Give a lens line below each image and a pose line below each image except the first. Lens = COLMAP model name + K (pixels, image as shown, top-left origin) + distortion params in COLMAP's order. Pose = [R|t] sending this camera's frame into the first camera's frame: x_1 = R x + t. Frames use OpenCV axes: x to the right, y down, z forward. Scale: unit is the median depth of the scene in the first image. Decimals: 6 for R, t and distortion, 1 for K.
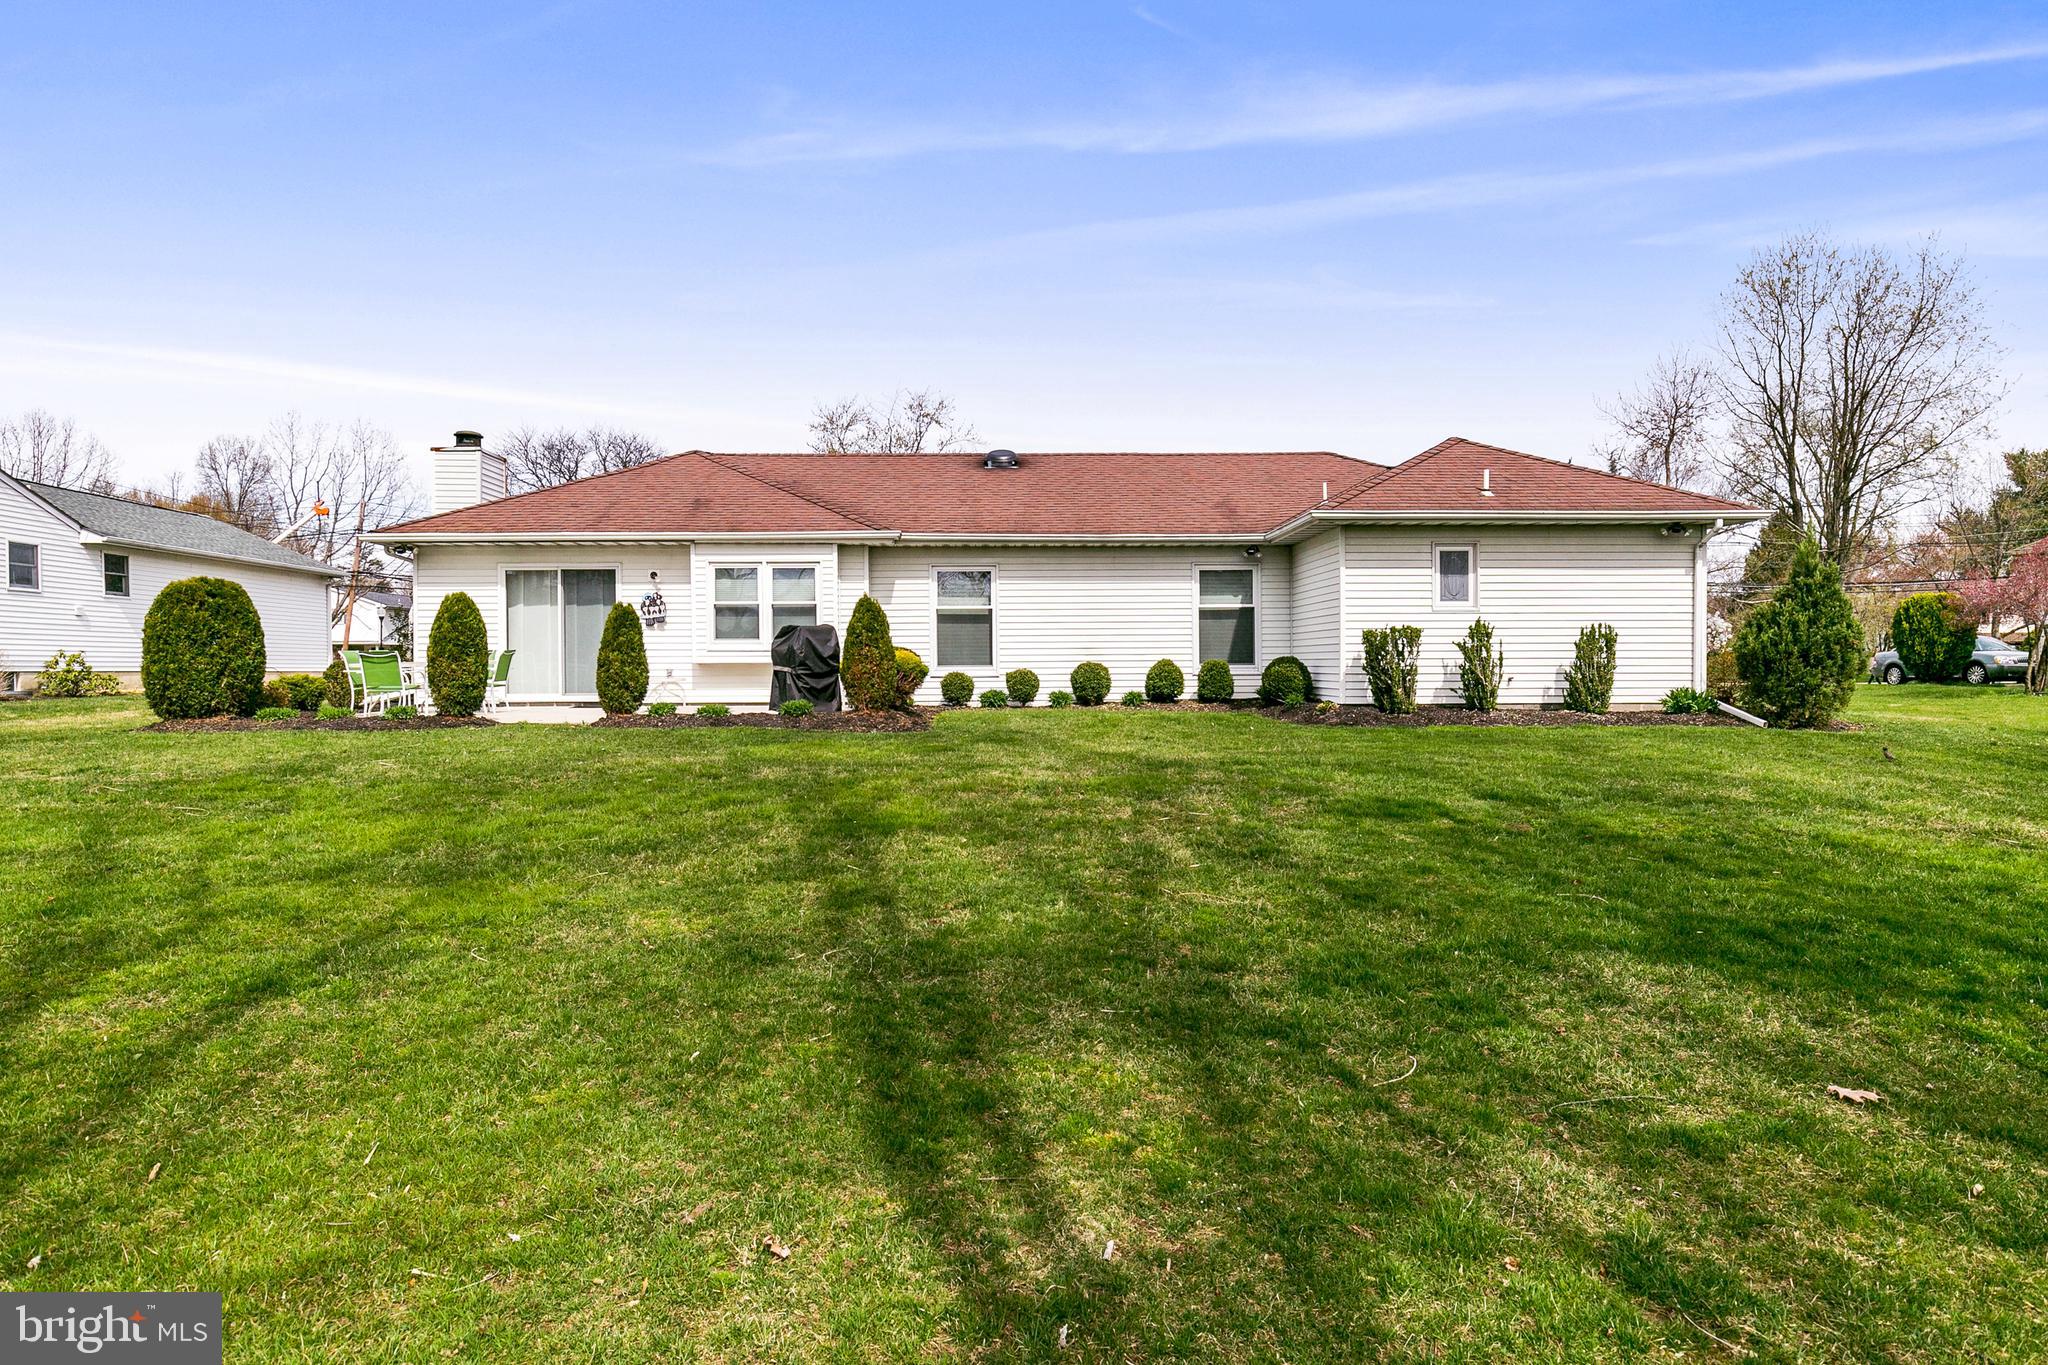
lens RADIAL K [[1104.9, 0, 1028.5], [0, 1104.9, 686.7], [0, 0, 1]] dist [-0.000152, 0.001732]
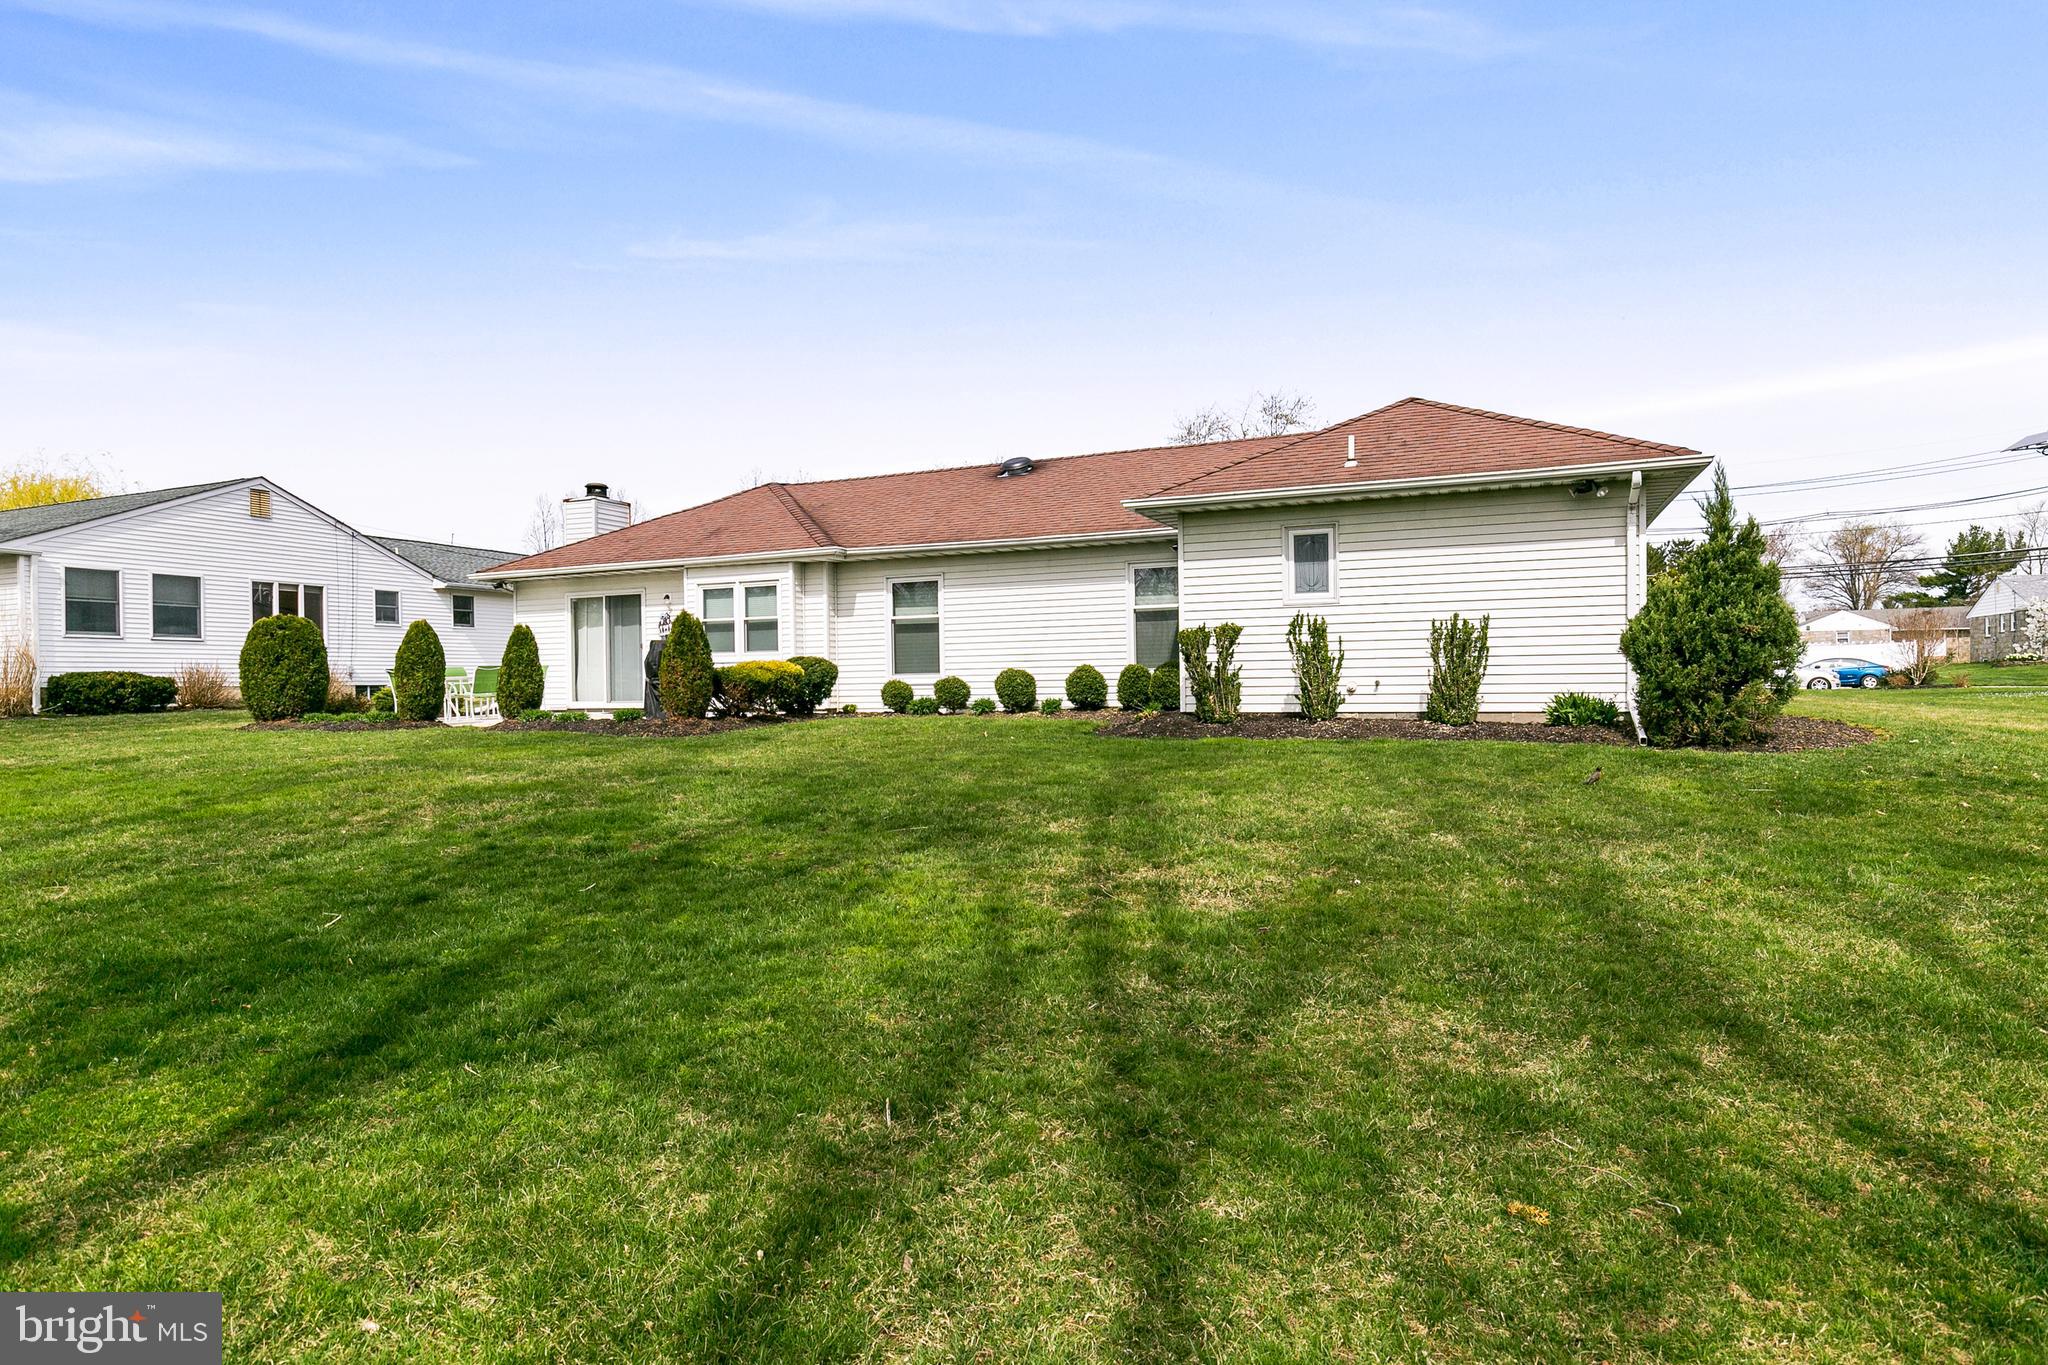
lens RADIAL K [[1104.9, 0, 1028.0], [0, 1104.9, 681.8], [0, 0, 1]] dist [-0.000152, 0.001732]
pose [[0.909025, -0.008414, -0.416656, 0.485785], [0.005152, 0.999947, -0.008952, -0.001418], [0.416709, 0.005991, 0.909020, 0.114466]]
